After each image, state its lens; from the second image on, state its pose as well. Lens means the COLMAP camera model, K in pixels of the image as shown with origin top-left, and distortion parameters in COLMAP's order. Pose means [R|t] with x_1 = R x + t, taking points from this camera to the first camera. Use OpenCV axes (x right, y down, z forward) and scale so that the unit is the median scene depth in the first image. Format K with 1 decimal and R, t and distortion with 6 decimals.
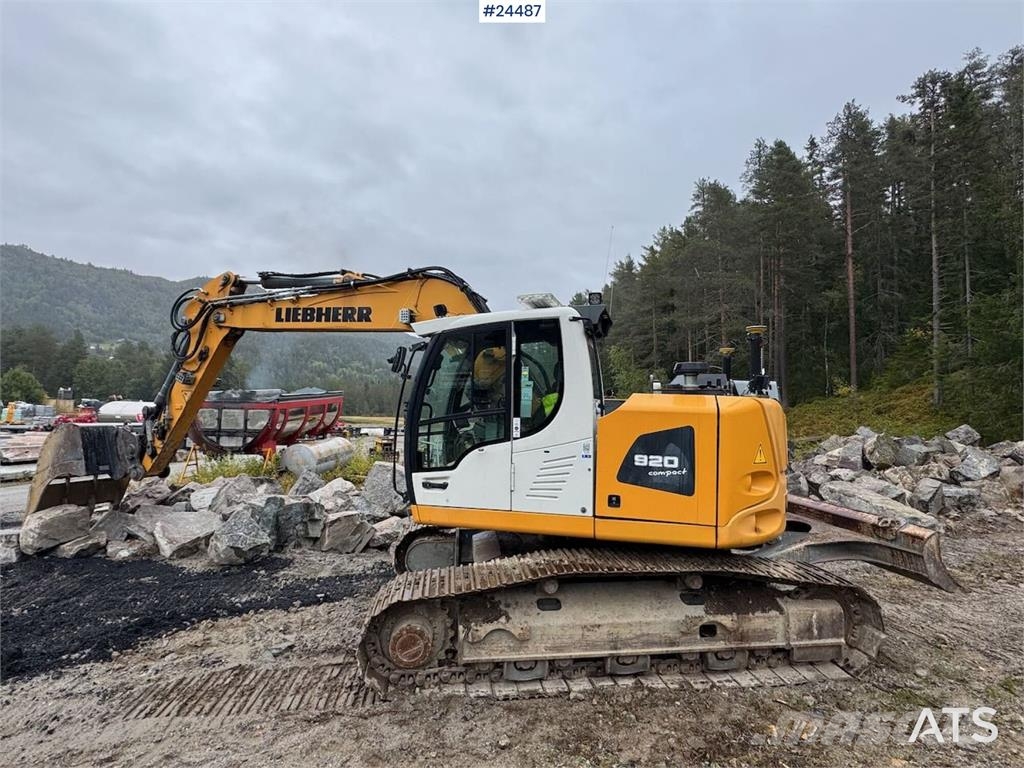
lens RADIAL K [[500.0, 0, 510.6], [0, 500.0, 383.0], [0, 0, 1]] dist [-0.001409, 0.000328]
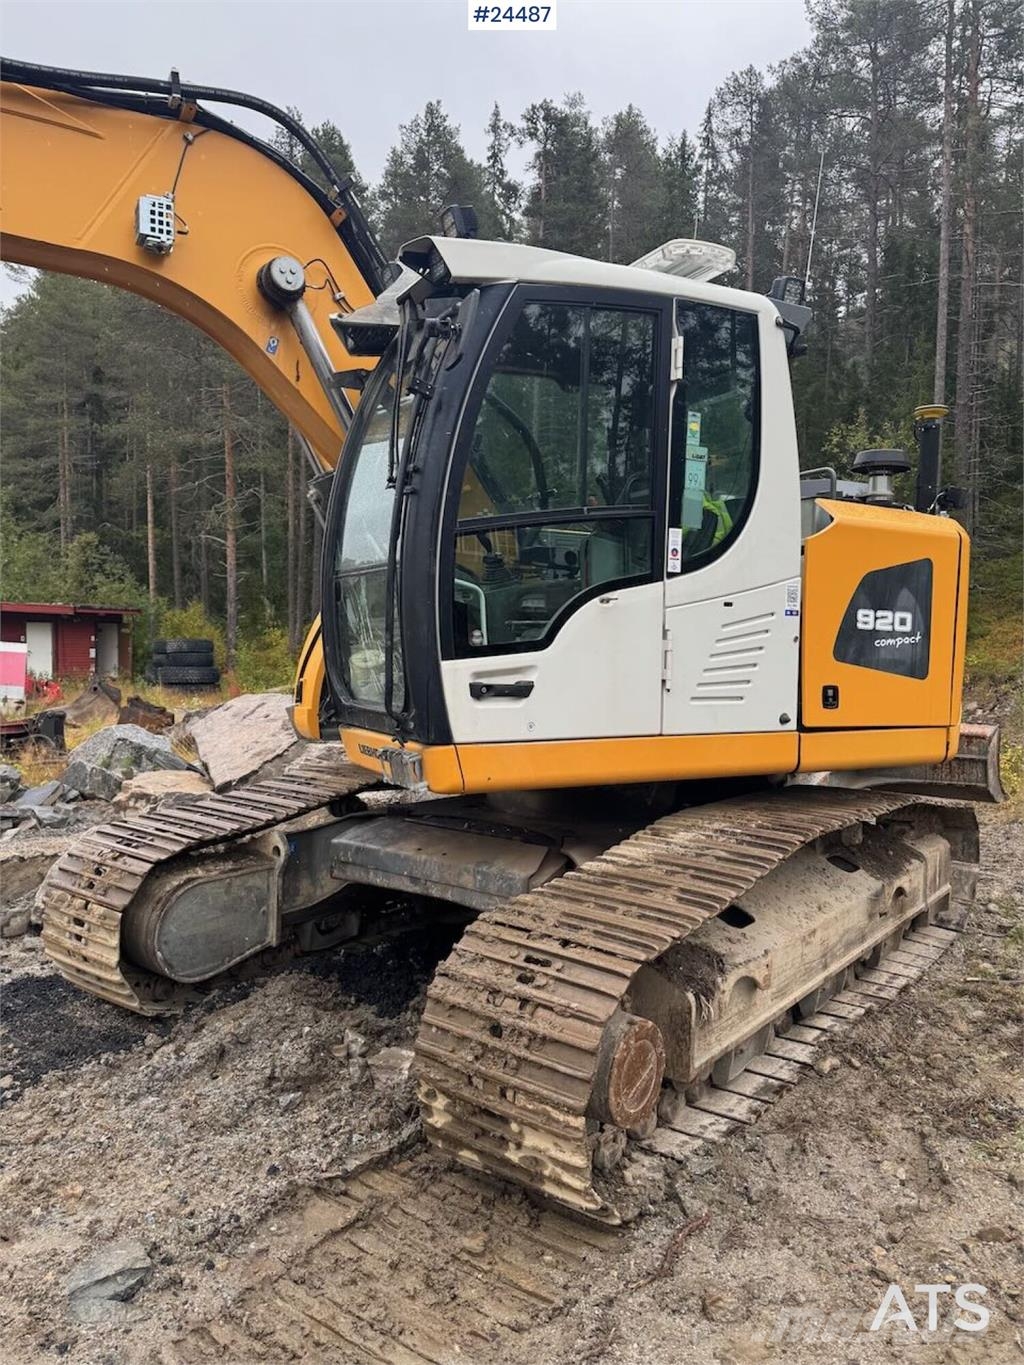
lens RADIAL K [[952.6, 0, 517.6], [0, 952.6, 686.8], [0, 0, 1]] dist [0.083640, -0.105714]
pose [[0.706608, -0.030562, 0.706945, -0.688260], [-0.047713, 0.994735, 0.090694, 0.139392], [-0.705995, -0.097815, 0.701430, 0.490038]]
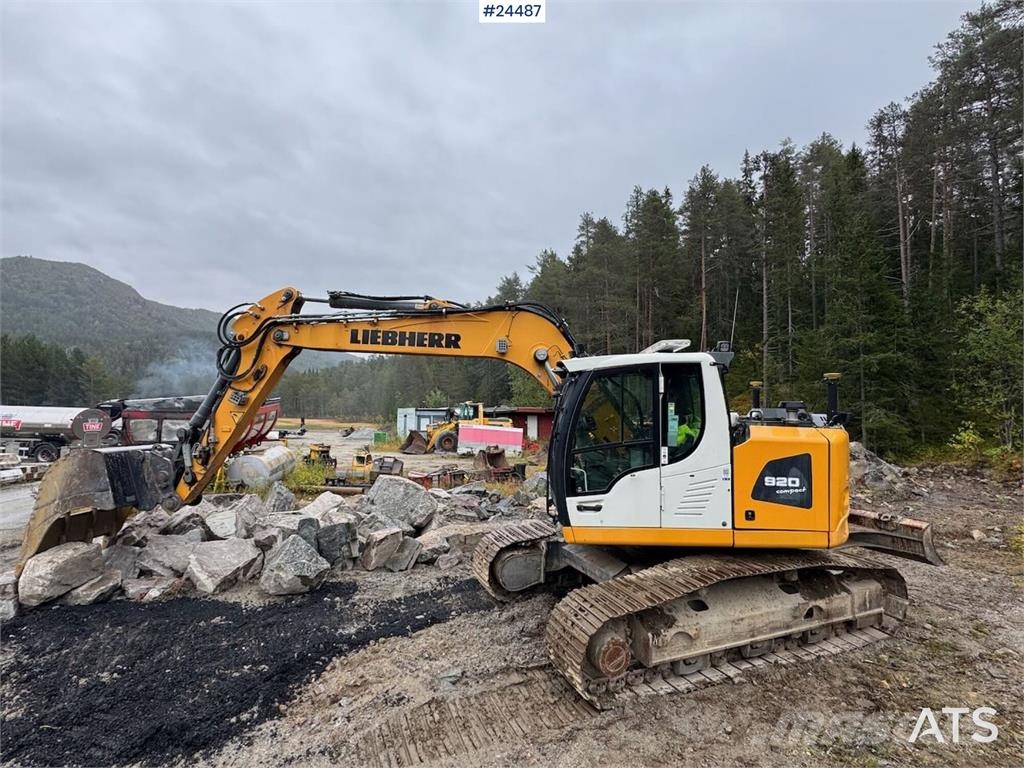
lens RADIAL K [[465.3, 0, 512.0], [0, 465.3, 384.0], [0, 0, 1]] dist [-0.001503, 0.000538]
pose [[0.966436, 0.016514, 0.256375, -0.606773], [-0.015955, 0.999864, -0.004262, -0.065880], [-0.256410, 0.000029, 0.966568, 0.047981]]
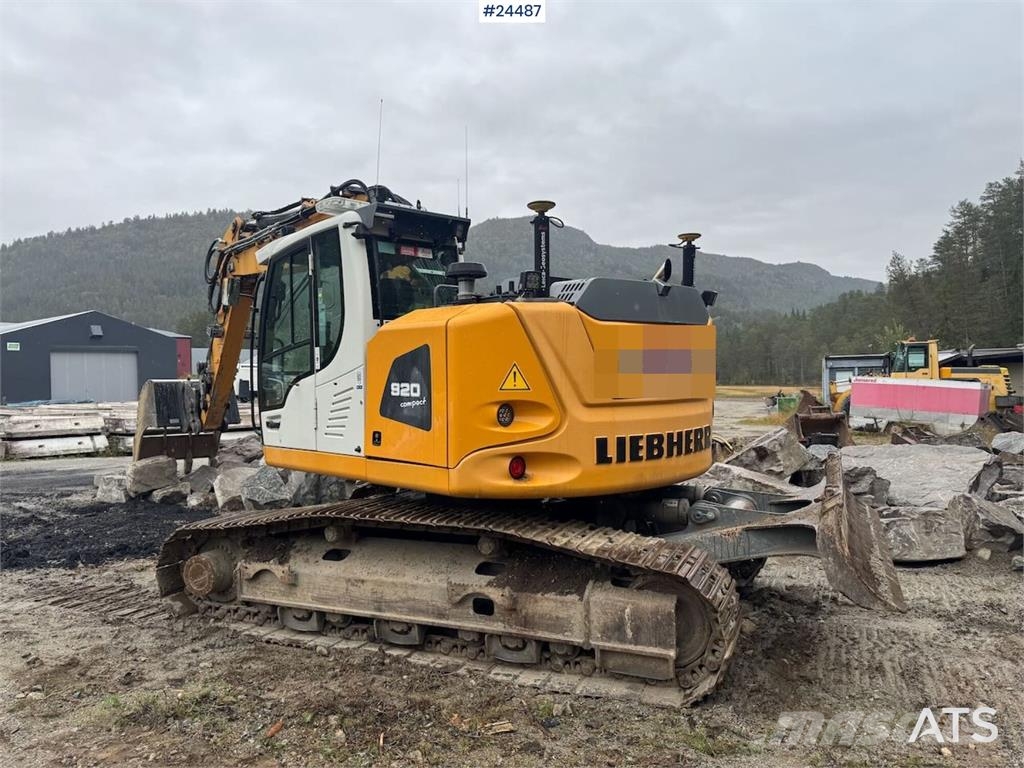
lens RADIAL K [[714.6, 0, 518.5], [0, 714.6, 380.3], [0, 0, 1]] dist [0.083640, -0.105714]
pose [[0.863138, -0.025899, -0.504303, 0.956445], [0.055812, 0.997458, 0.044299, 0.091383], [0.501874, -0.066382, 0.862390, 0.077898]]
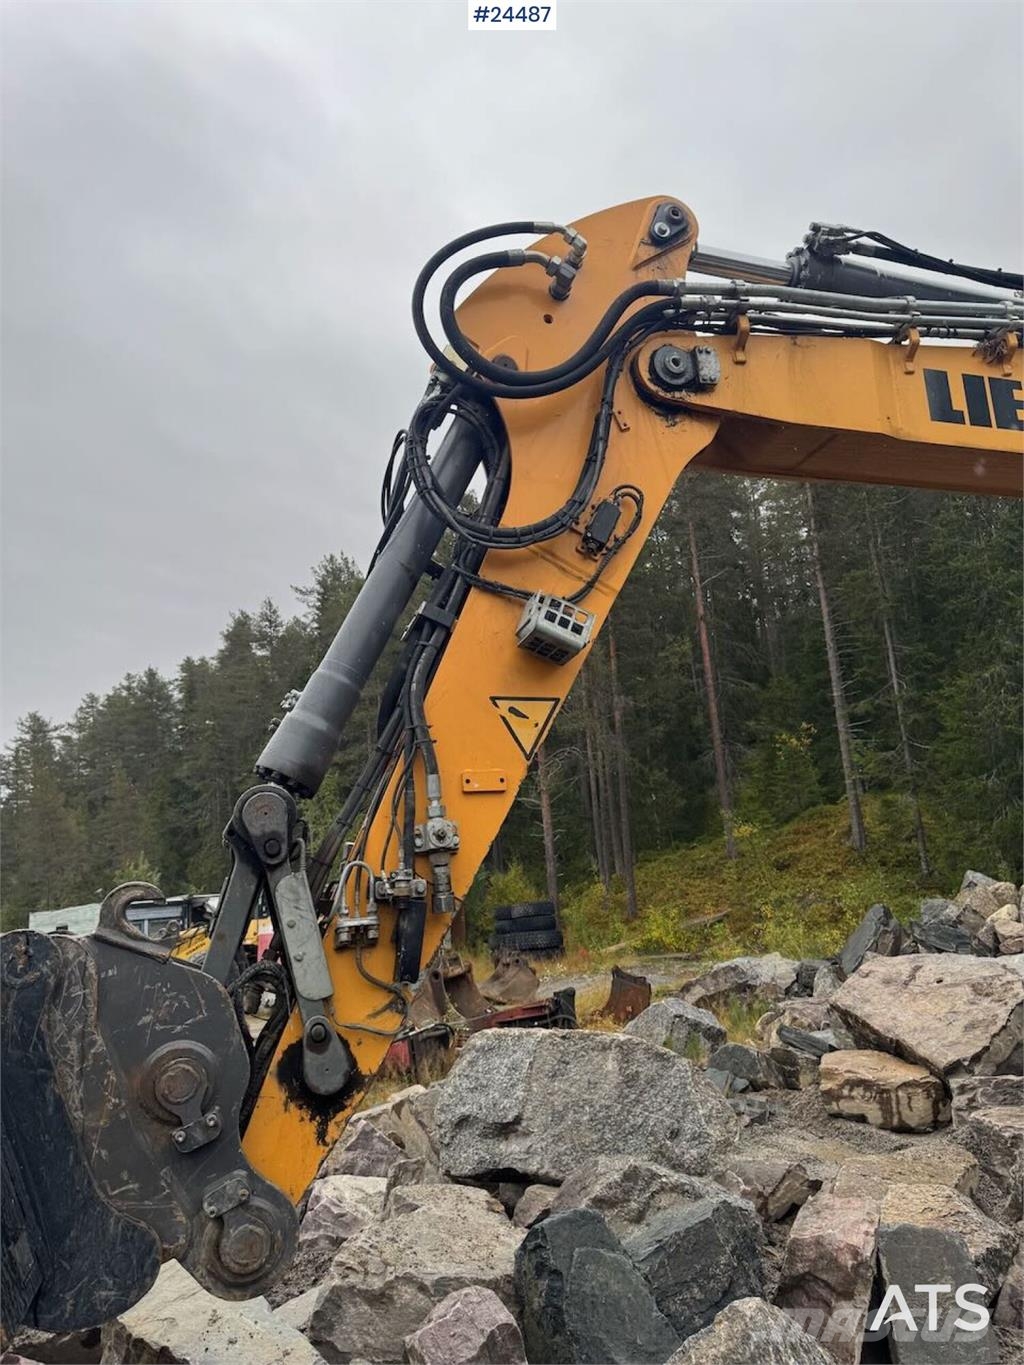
lens RADIAL K [[951.8, 0, 508.1], [0, 951.8, 681.8], [0, 0, 1]] dist [0.140192, -0.262497]
pose [[0.849035, 0.044192, 0.526485, -1.370395], [0.052480, 0.984513, -0.167271, 0.114078], [-0.525723, 0.169649, 0.833567, 1.120641]]
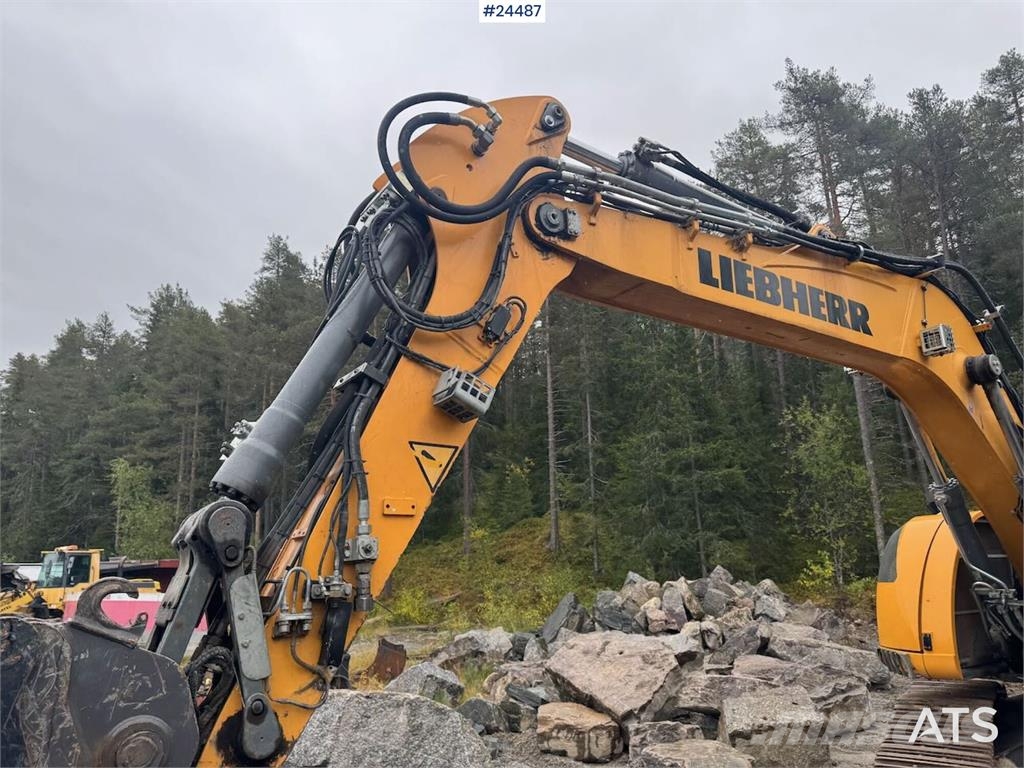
lens RADIAL K [[720.7, 0, 517.0], [0, 720.7, 380.3], [0, 0, 1]] dist [0.045878, -0.052083]
pose [[0.655220, 0.161563, 0.737959, -1.448477], [-0.006418, 0.978018, -0.208421, 0.096074], [-0.755411, 0.131826, 0.641854, 1.173390]]
